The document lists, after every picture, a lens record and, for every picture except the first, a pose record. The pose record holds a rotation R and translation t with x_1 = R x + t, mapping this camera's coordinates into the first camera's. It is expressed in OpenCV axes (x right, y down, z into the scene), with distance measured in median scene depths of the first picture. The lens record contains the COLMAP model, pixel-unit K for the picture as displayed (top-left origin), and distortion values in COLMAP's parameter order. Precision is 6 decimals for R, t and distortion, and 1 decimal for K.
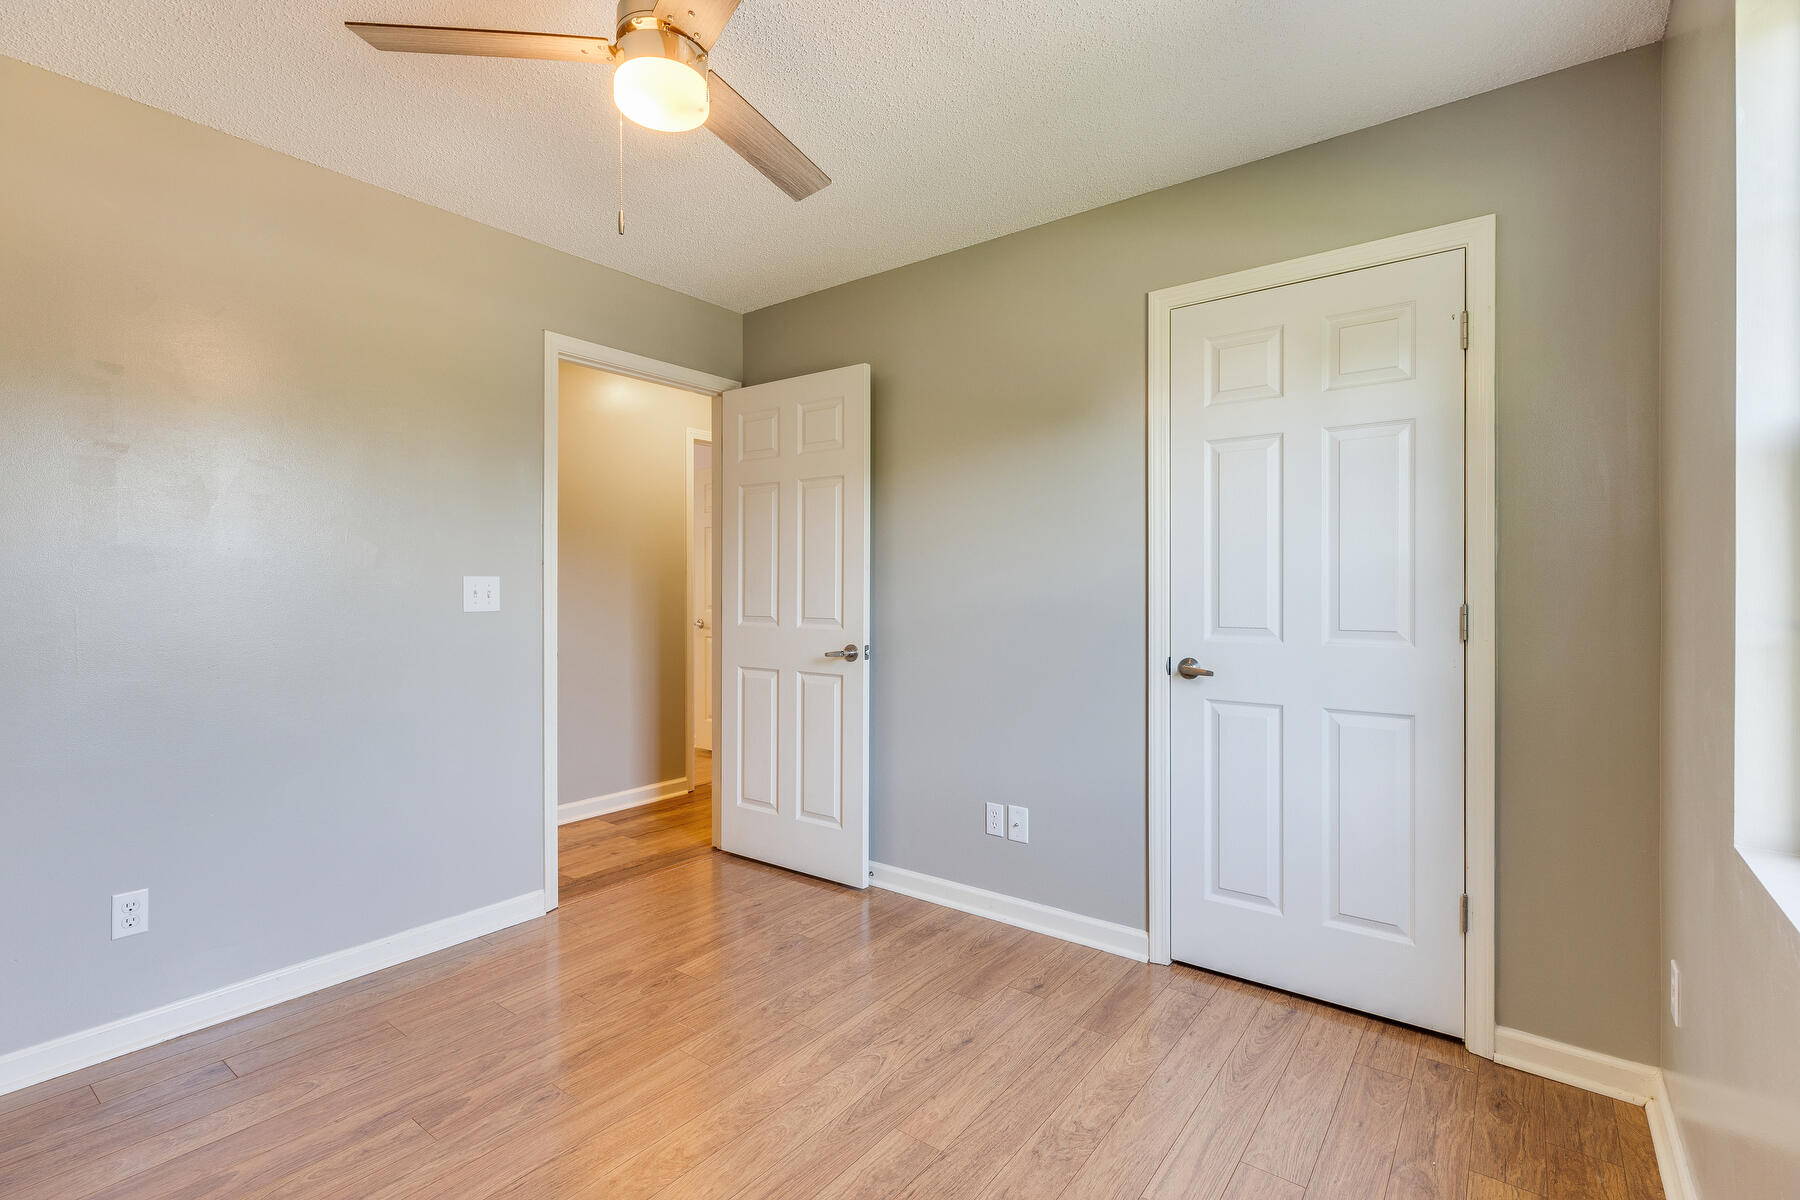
lens RADIAL K [[817.8, 0, 911.0], [0, 817.8, 605.3], [0, 0, 1]] dist [0.008879, 0.000716]
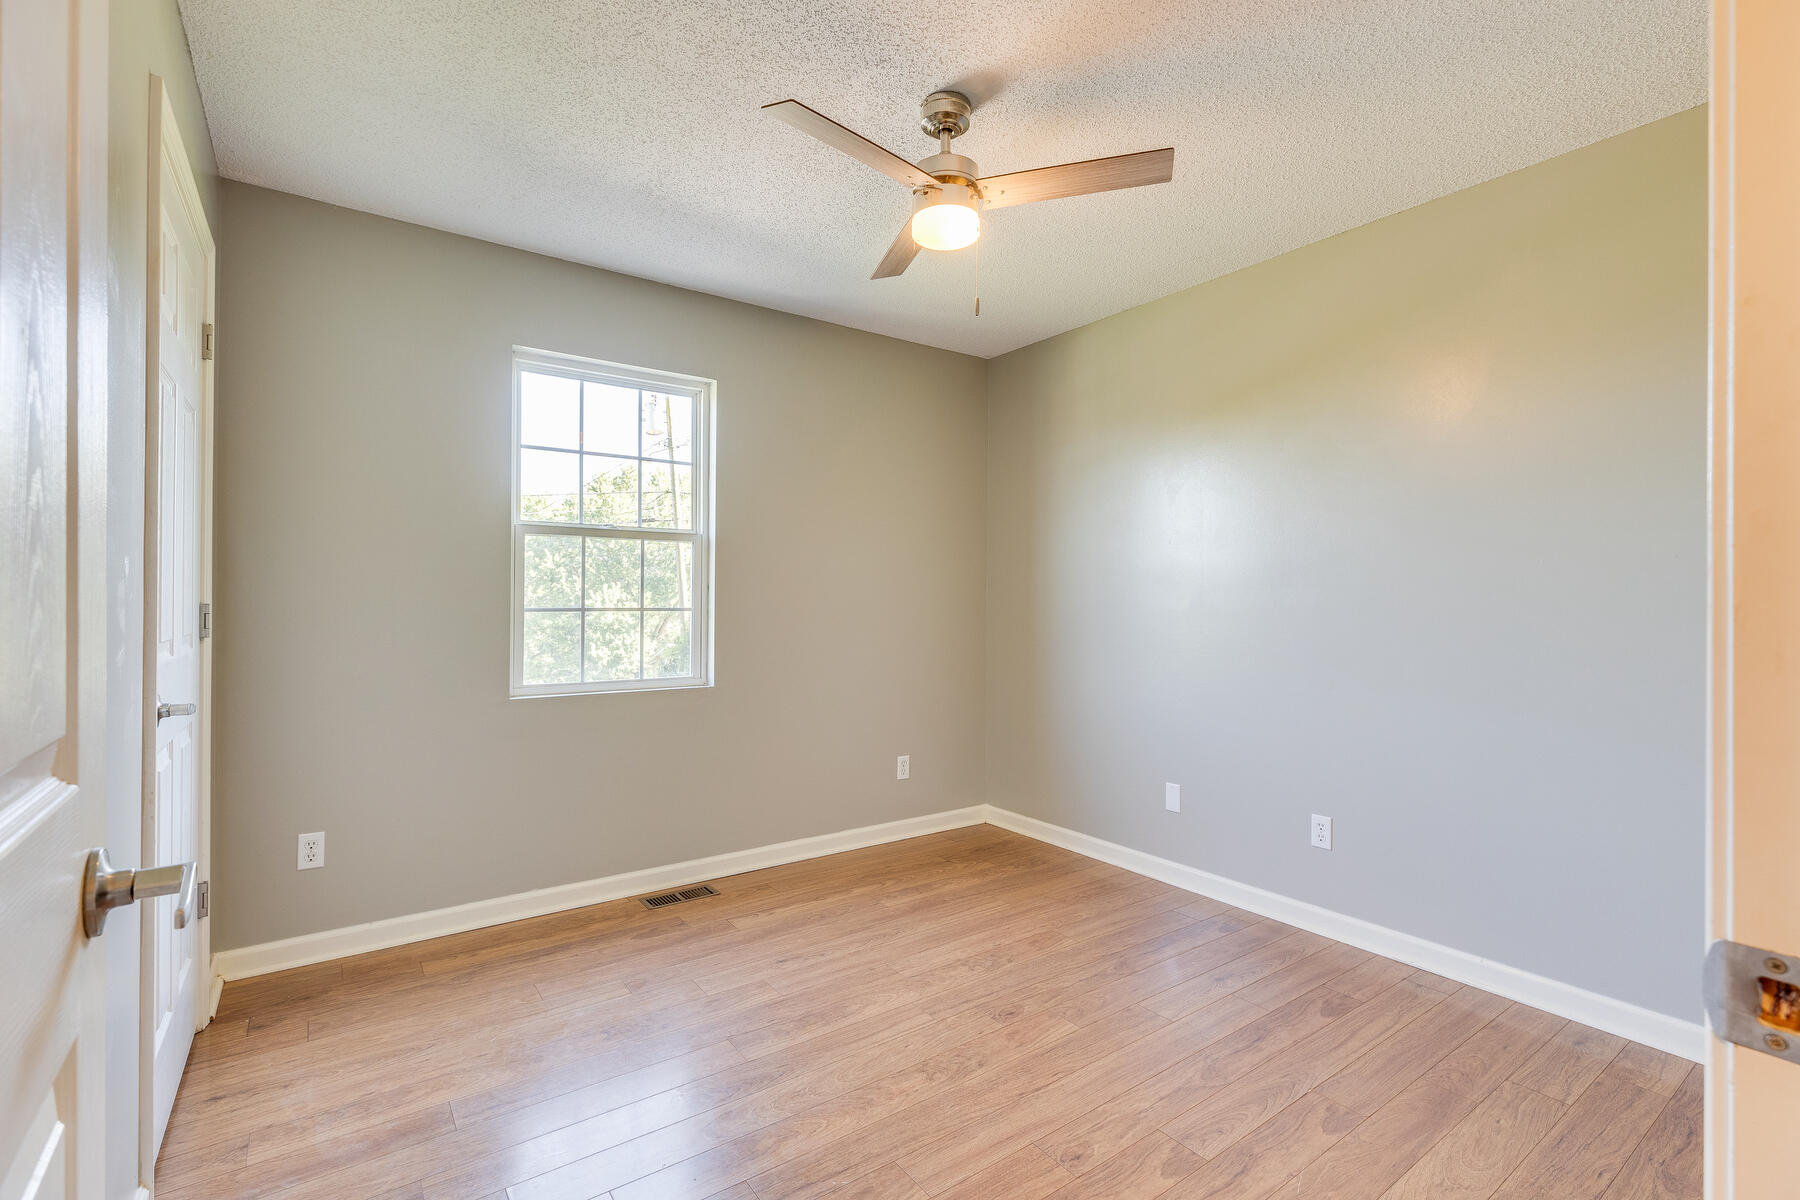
lens RADIAL K [[817.8, 0, 905.3], [0, 817.8, 584.4], [0, 0, 1]] dist [0.008879, 0.000716]
pose [[-0.953761, 0.001741, 0.300562, -0.518216], [0.001432, 0.999998, -0.001246, -0.023243], [-0.300563, -0.000758, -0.953762, 1.834134]]
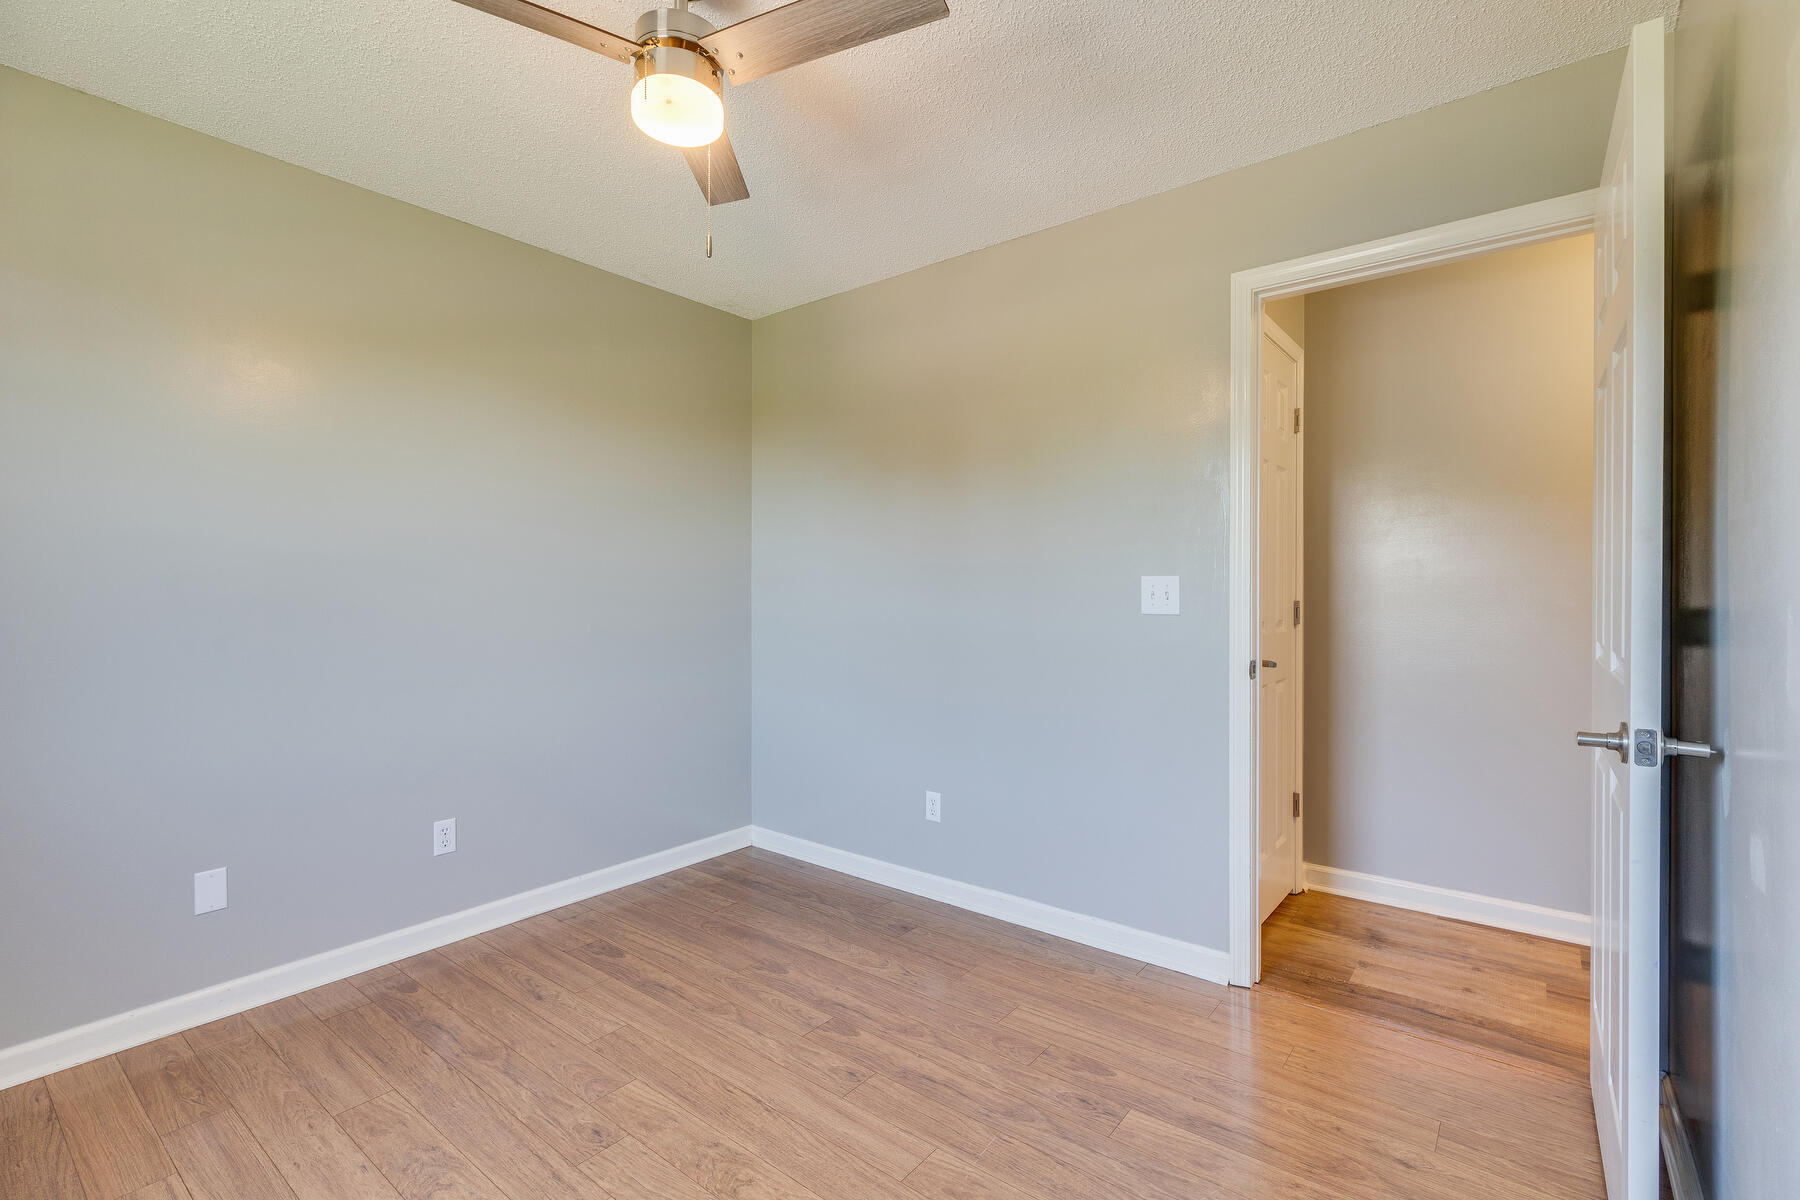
lens RADIAL K [[817.8, 0, 905.8], [0, 817.8, 600.2], [0, 0, 1]] dist [0.008879, 0.000716]
pose [[-0.018003, 0.013461, -0.999747, 0.568346], [-0.020204, 0.999700, 0.013824, -0.021091], [0.999634, 0.020448, -0.017726, 1.031577]]
